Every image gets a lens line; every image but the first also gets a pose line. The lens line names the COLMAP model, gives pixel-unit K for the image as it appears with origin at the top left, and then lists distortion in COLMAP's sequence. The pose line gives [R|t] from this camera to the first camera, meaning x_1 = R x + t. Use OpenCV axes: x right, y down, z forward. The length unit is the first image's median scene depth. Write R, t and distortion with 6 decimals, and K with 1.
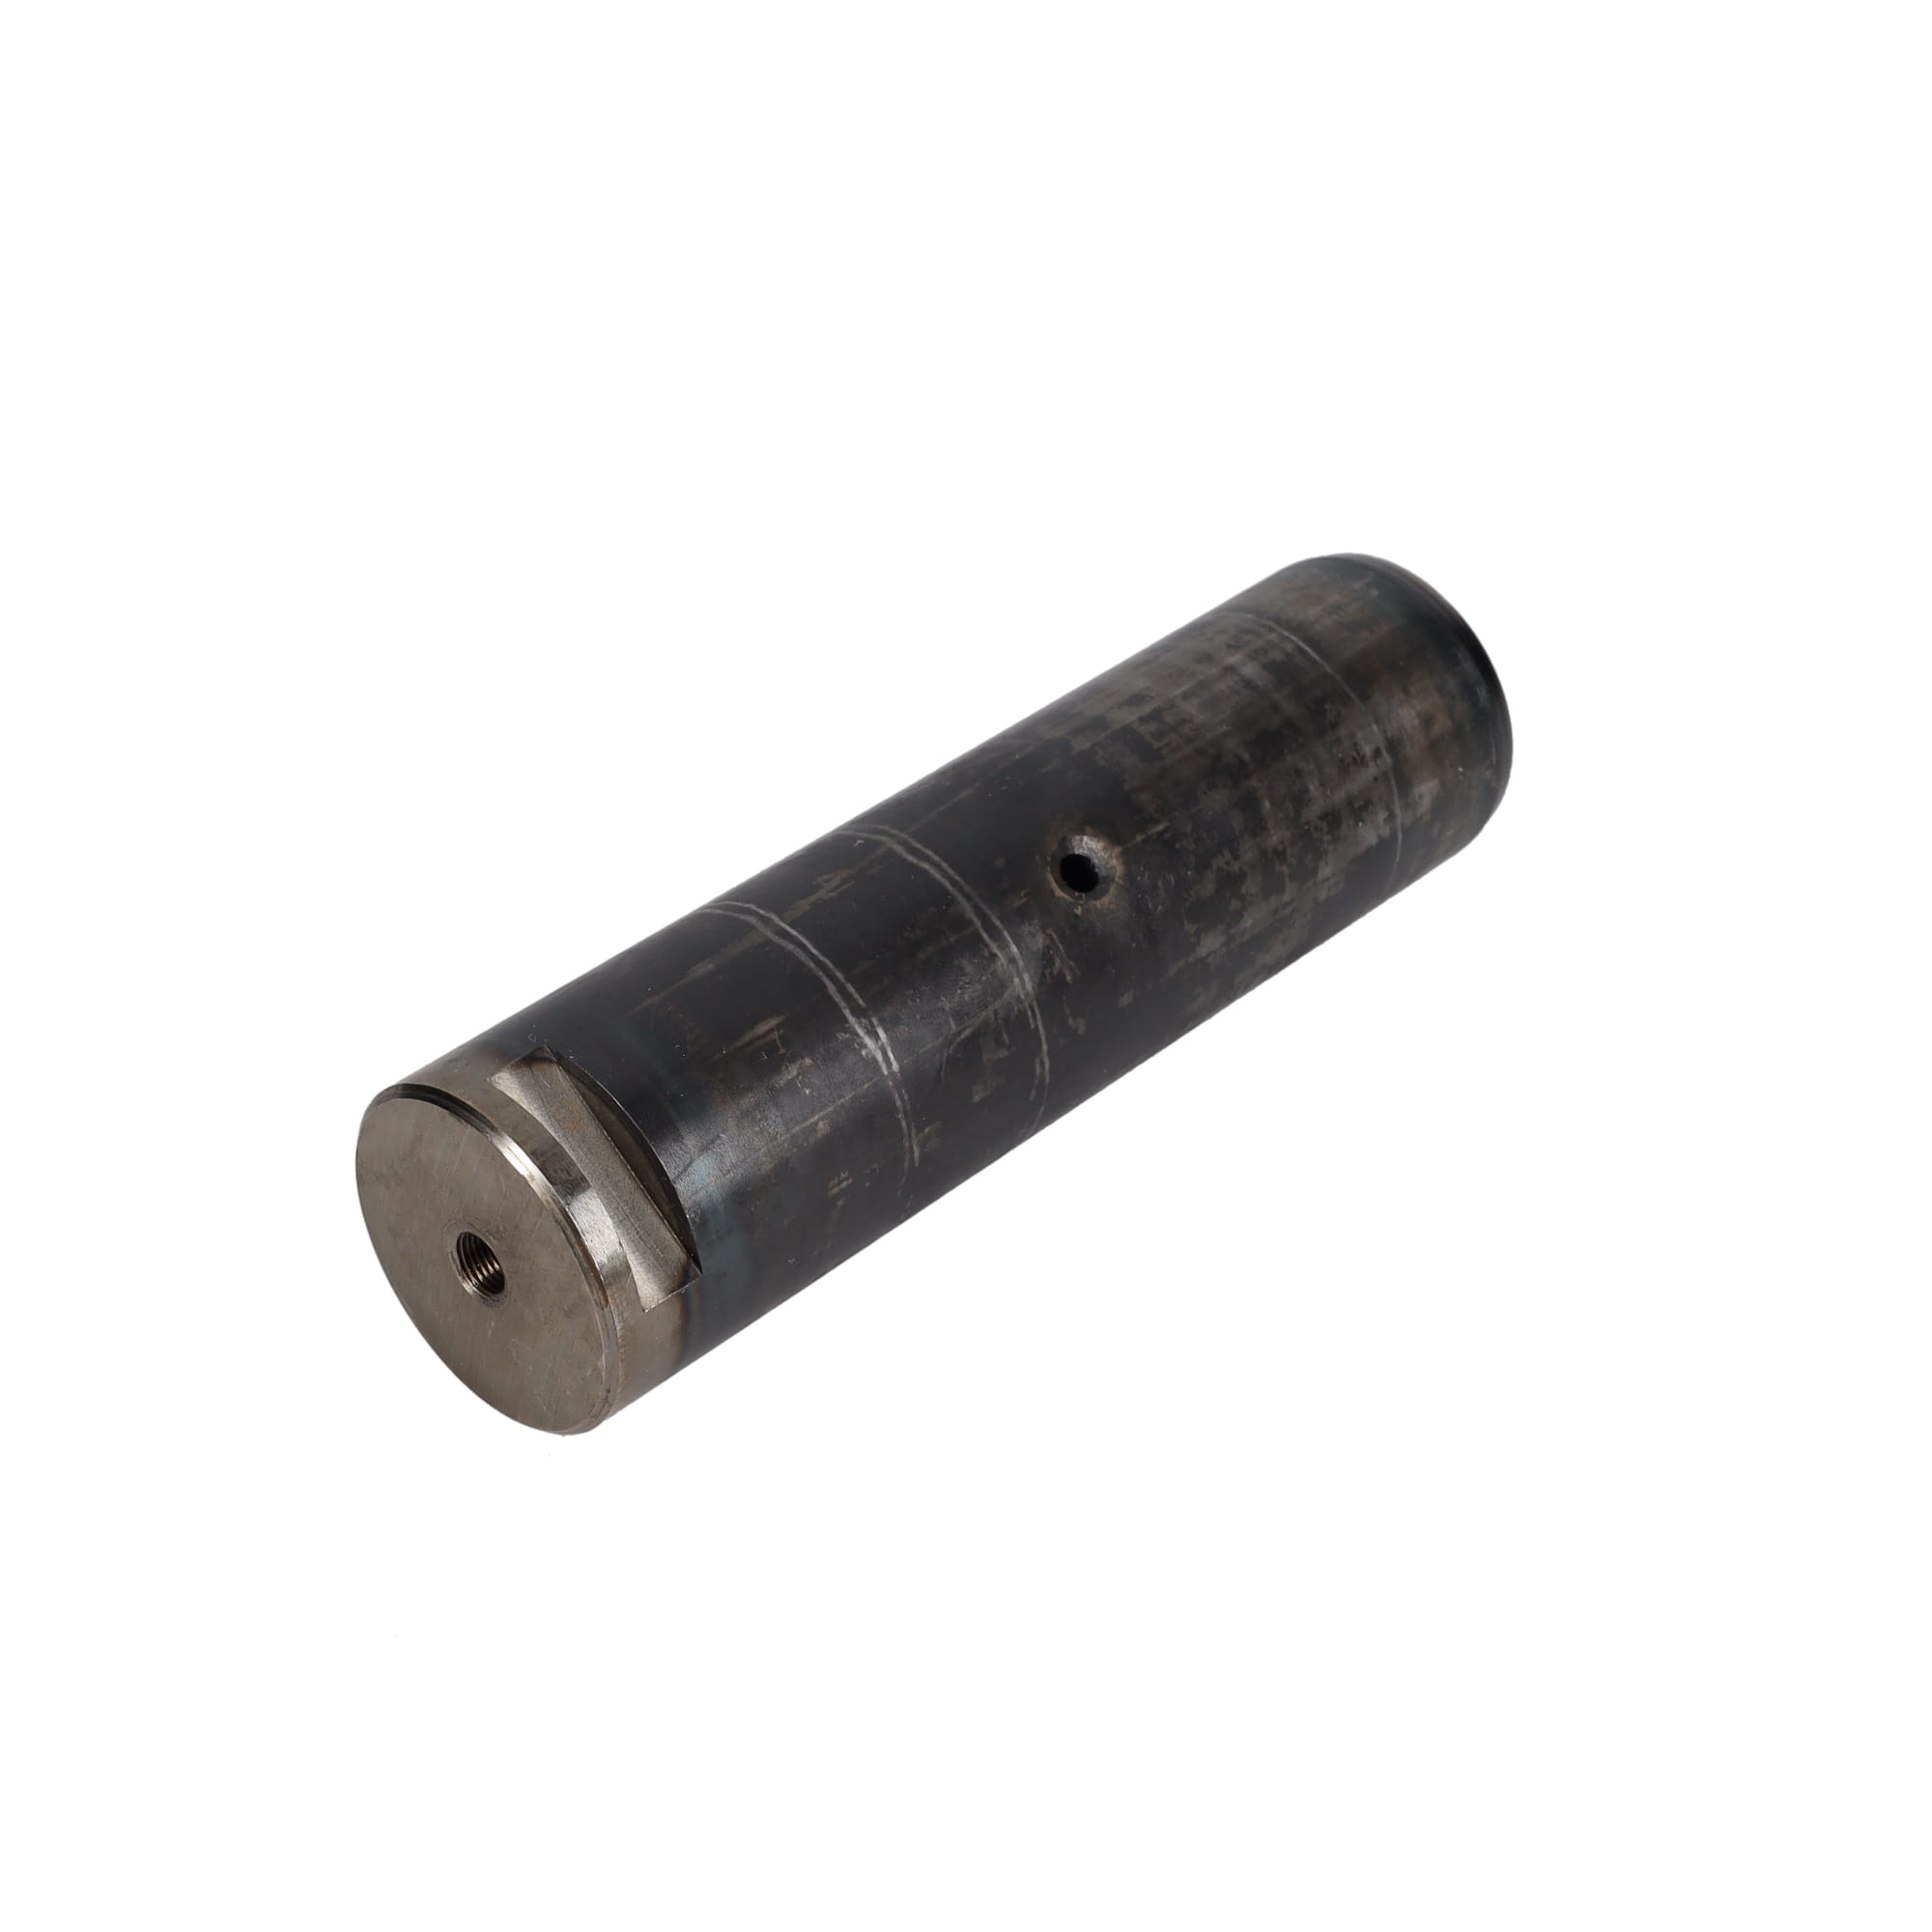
lens RADIAL K [[4082.1, 0, 964.5], [0, 4082.1, 968.4], [0, 0, 1]] dist [0.034442, 0.000000]
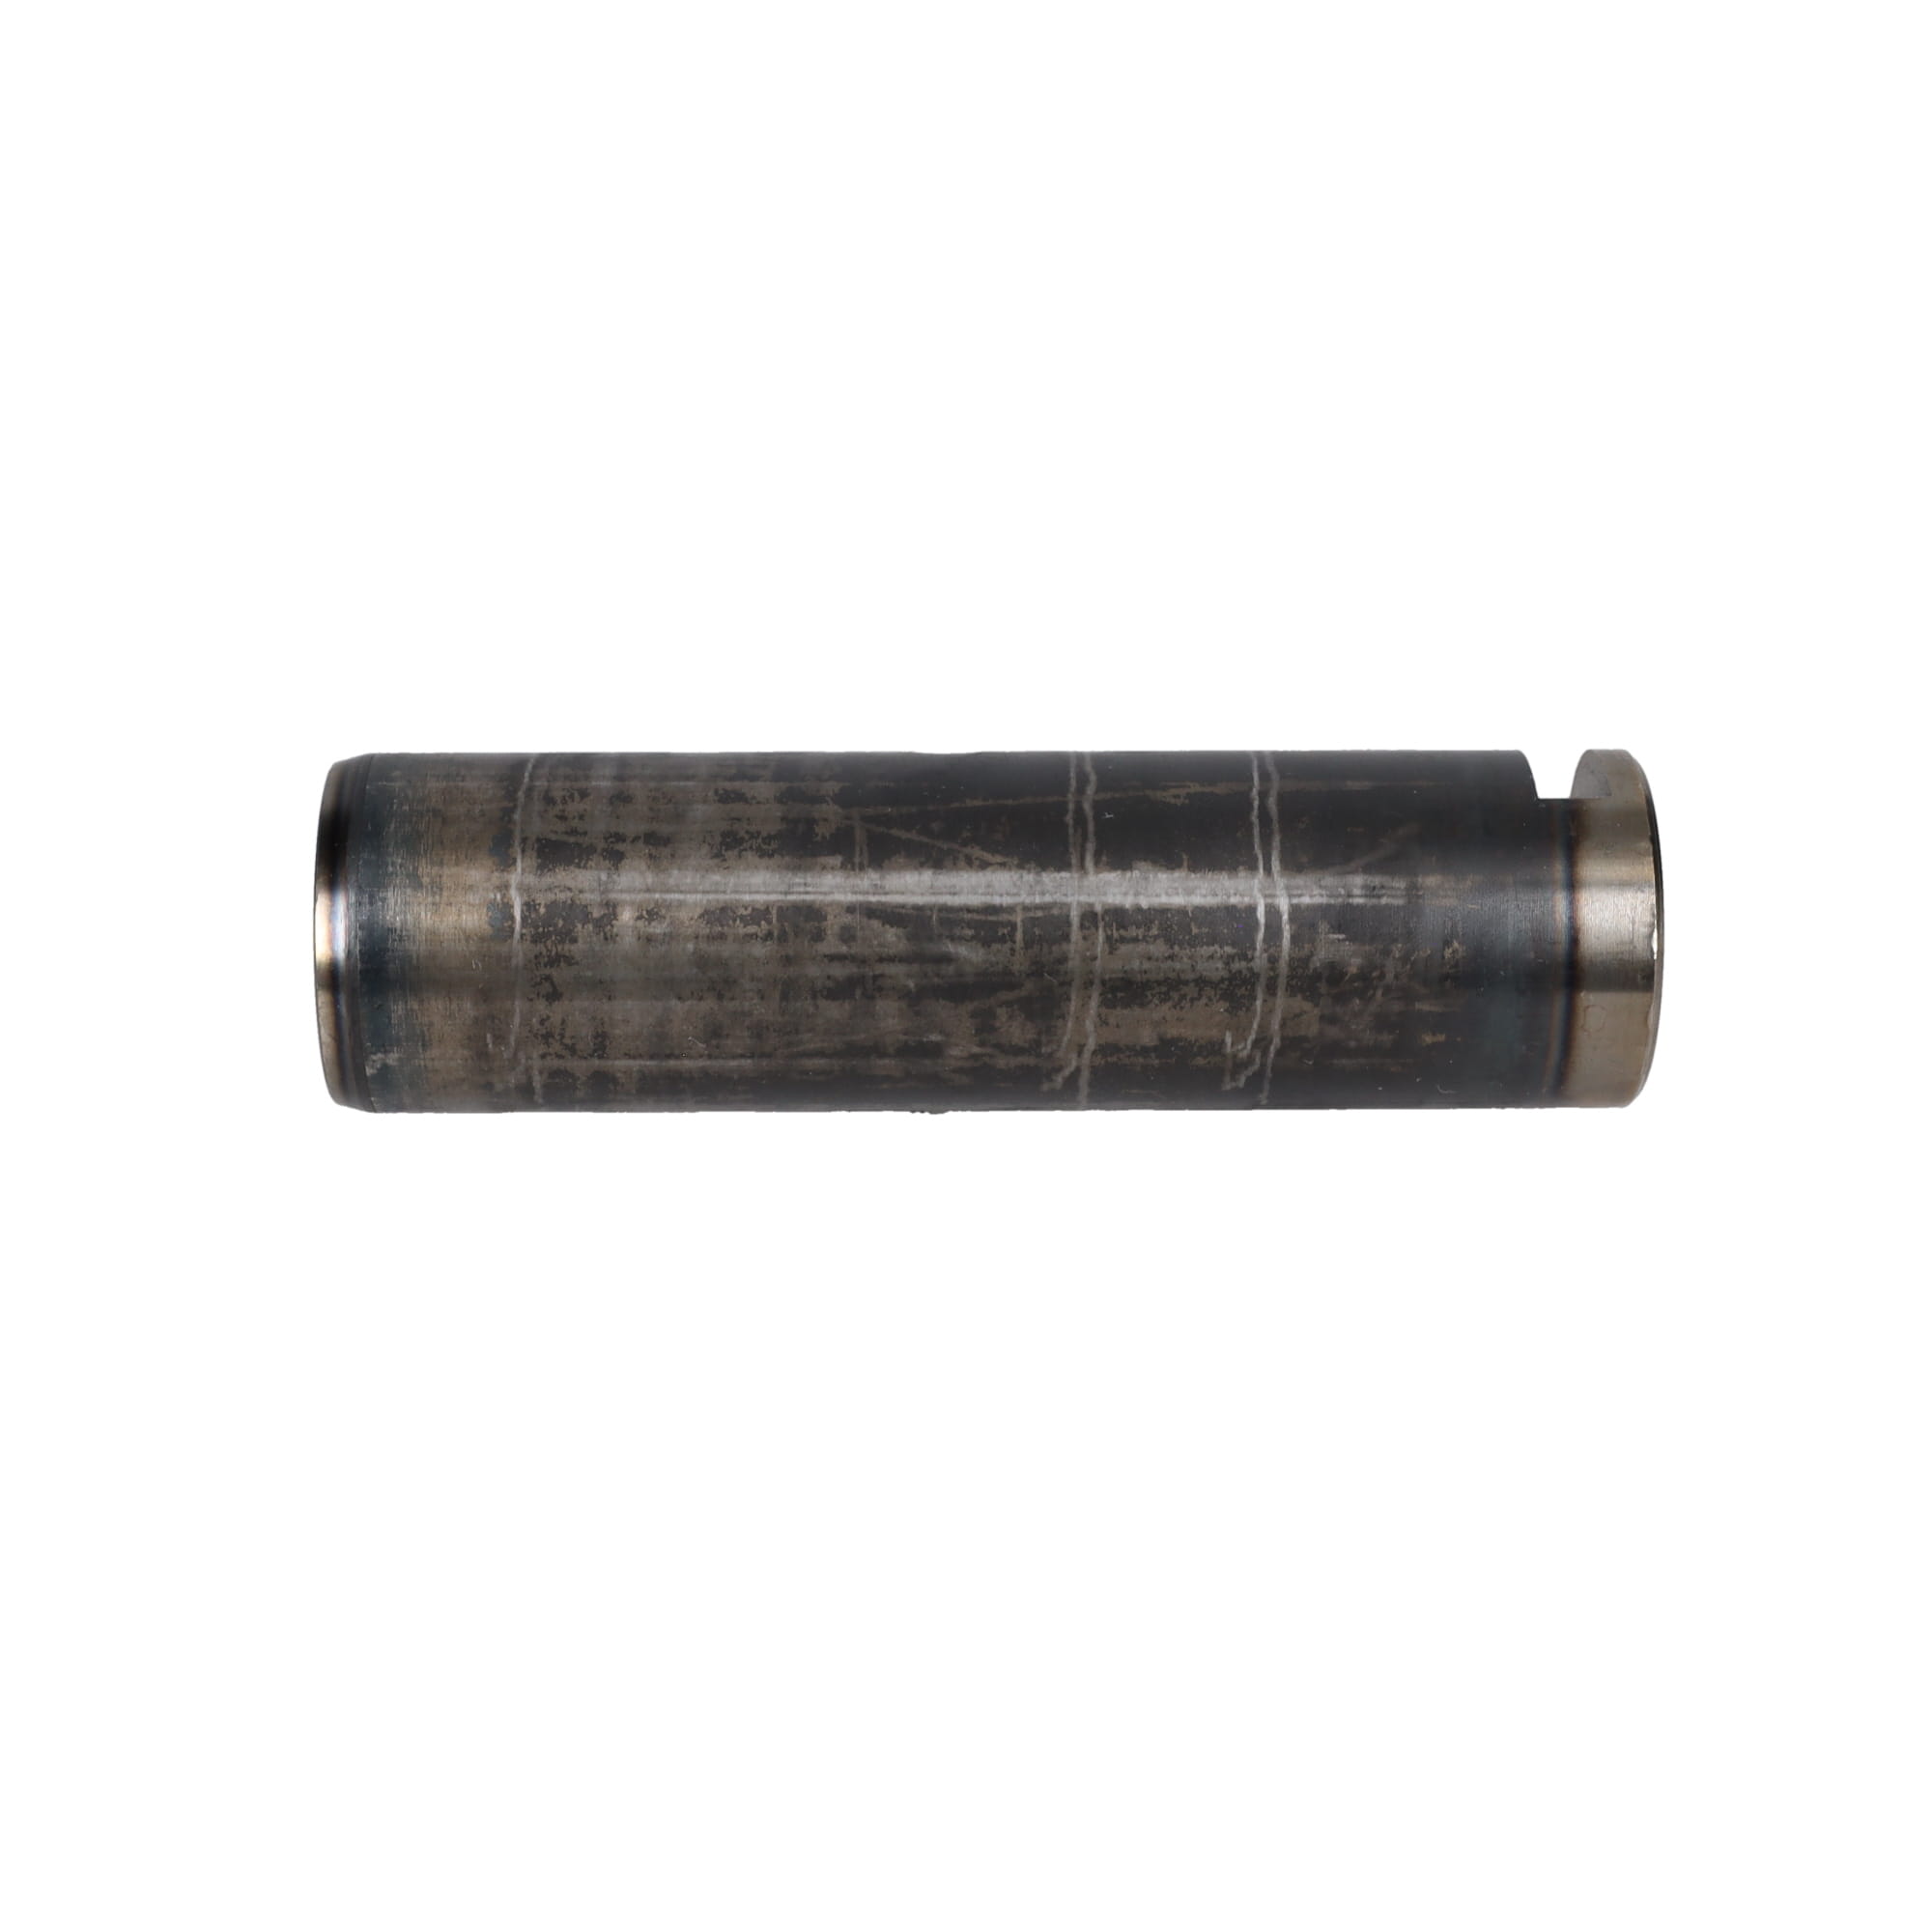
lens RADIAL K [[4082.1, 0, 966.0], [0, 4082.1, 964.4], [0, 0, 1]] dist [0.034442, 0.000000]
pose [[-0.709603, -0.441438, 0.549177, -0.561368], [0.412528, 0.371578, 0.831716, -0.855538], [-0.571213, 0.816739, -0.081567, 1.112160]]
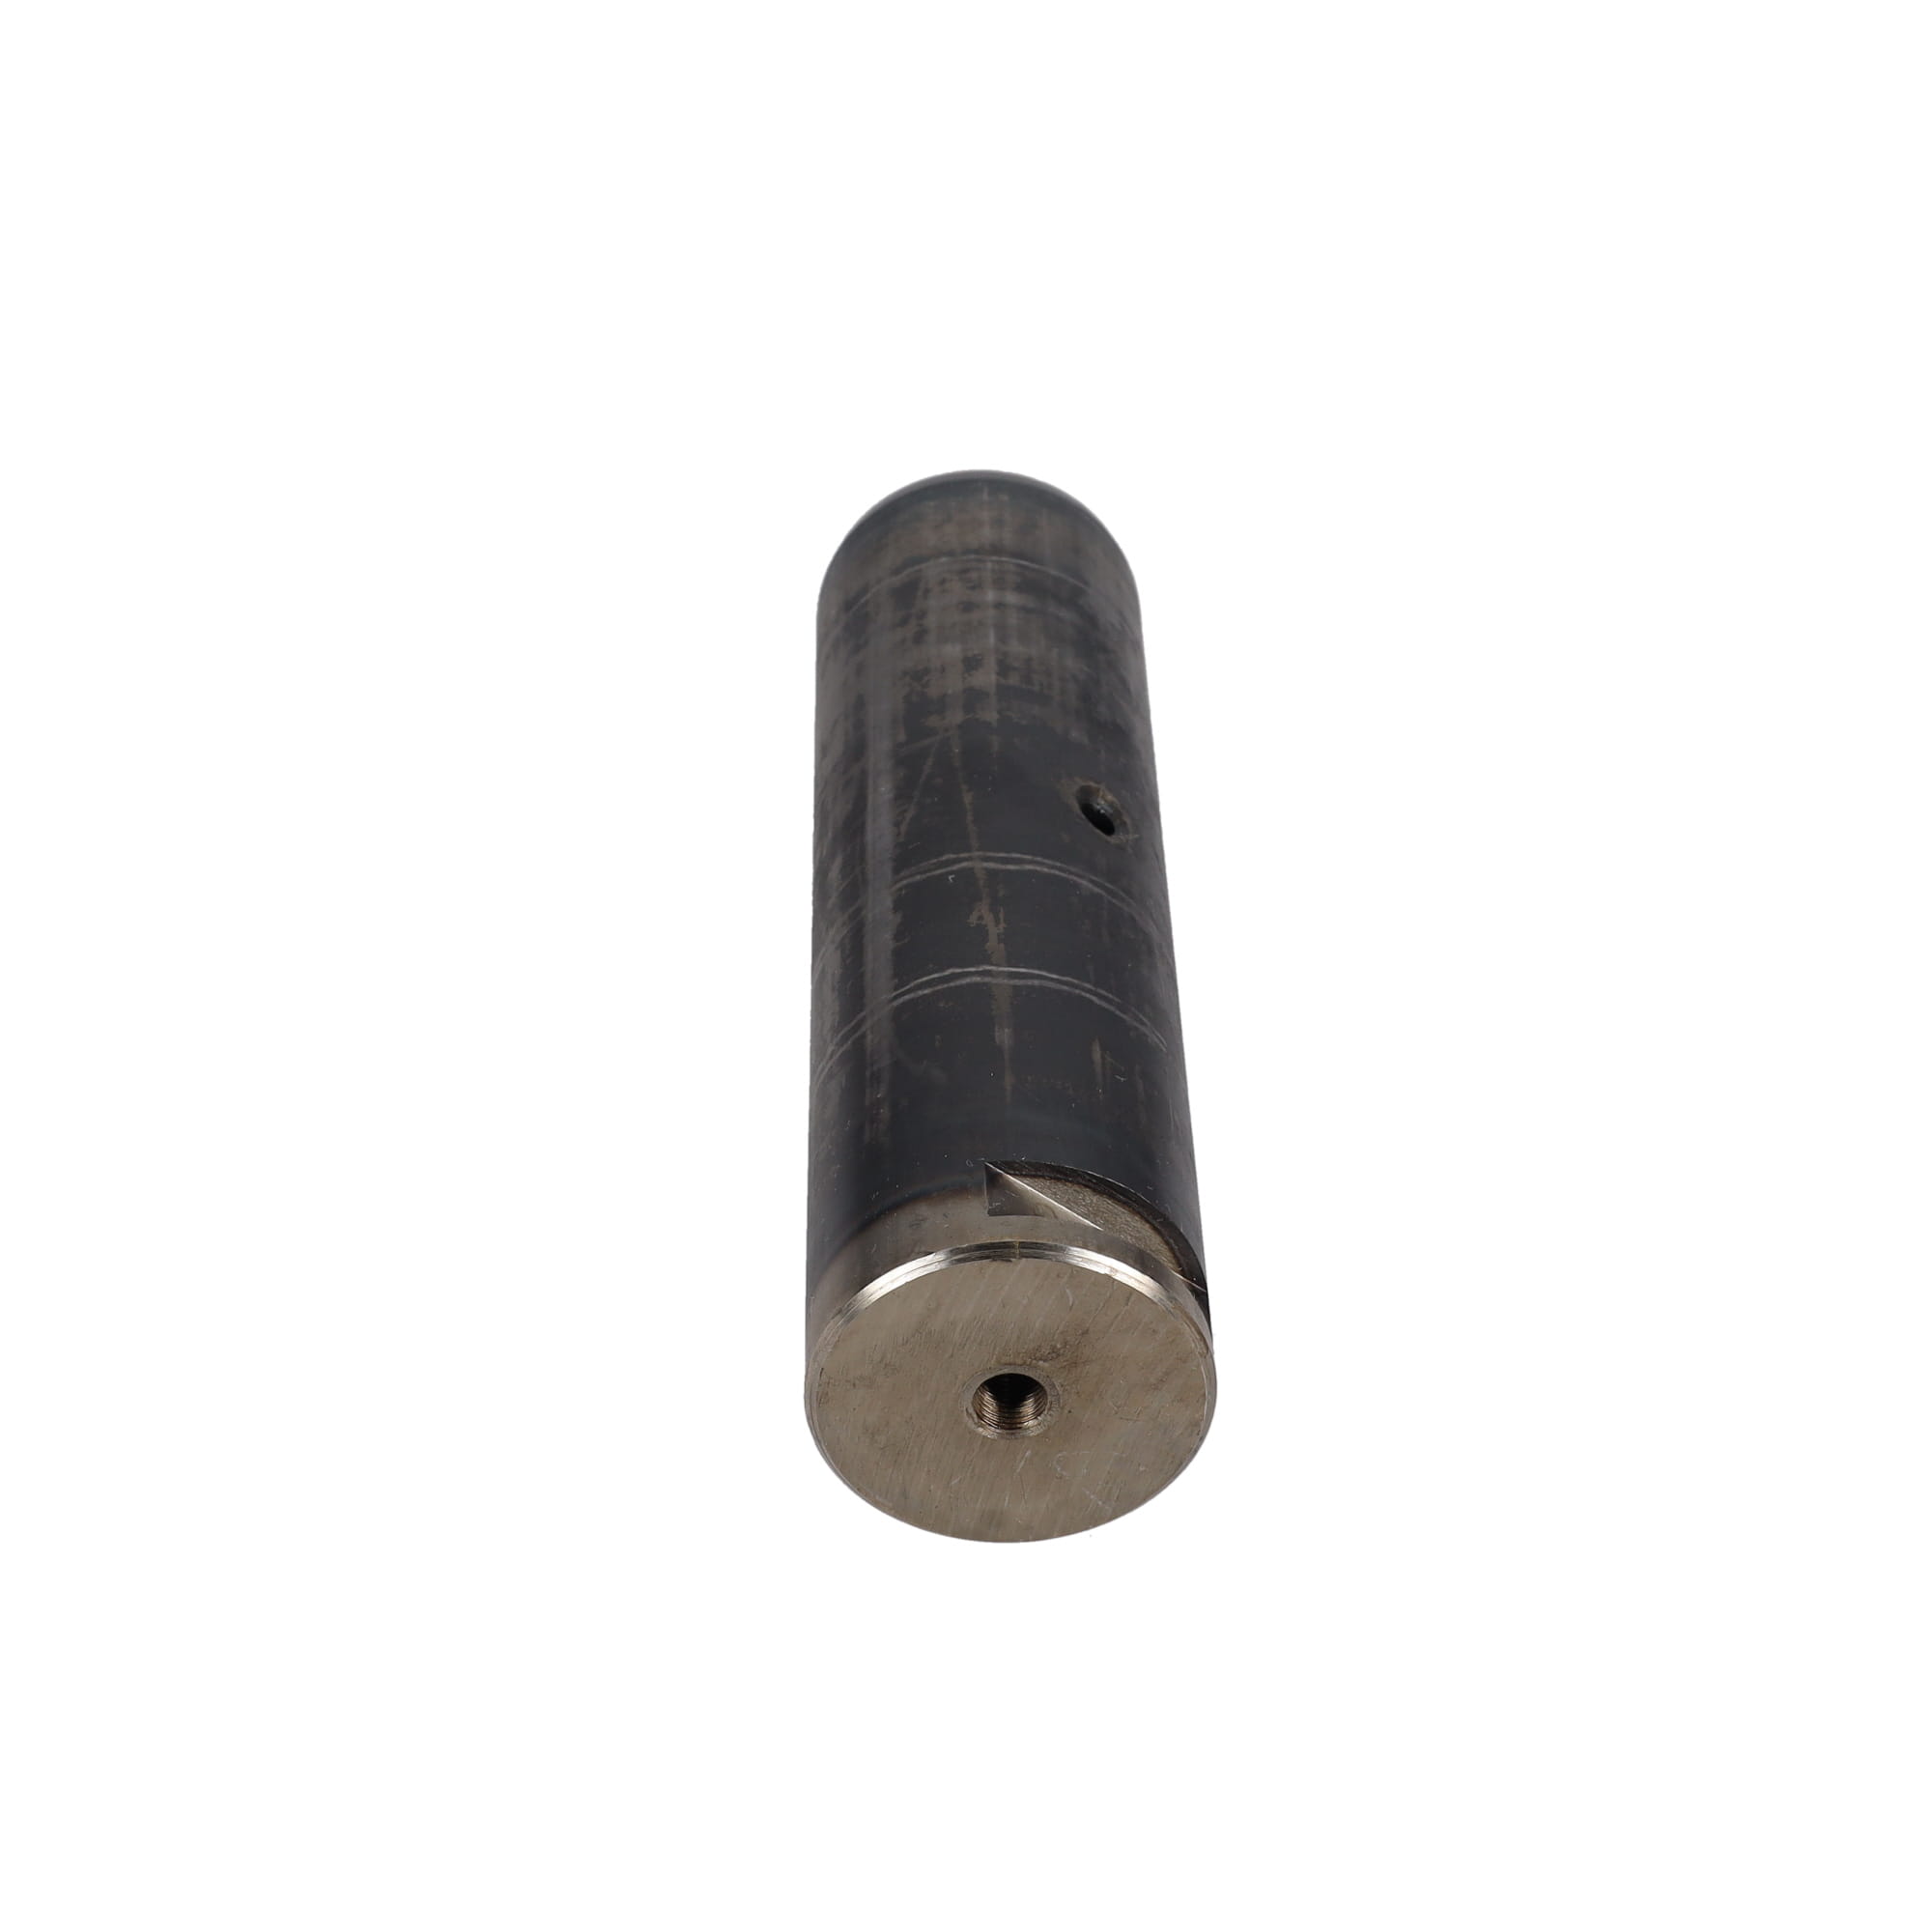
lens RADIAL K [[4082.1, 0, 963.3], [0, 4082.1, 966.2], [0, 0, 1]] dist [0.034442, 0.000000]
pose [[0.706715, -0.424710, 0.565840, -0.581743], [0.415350, 0.896507, 0.154145, -0.159971], [-0.572746, 0.126085, 0.809978, 0.196397]]
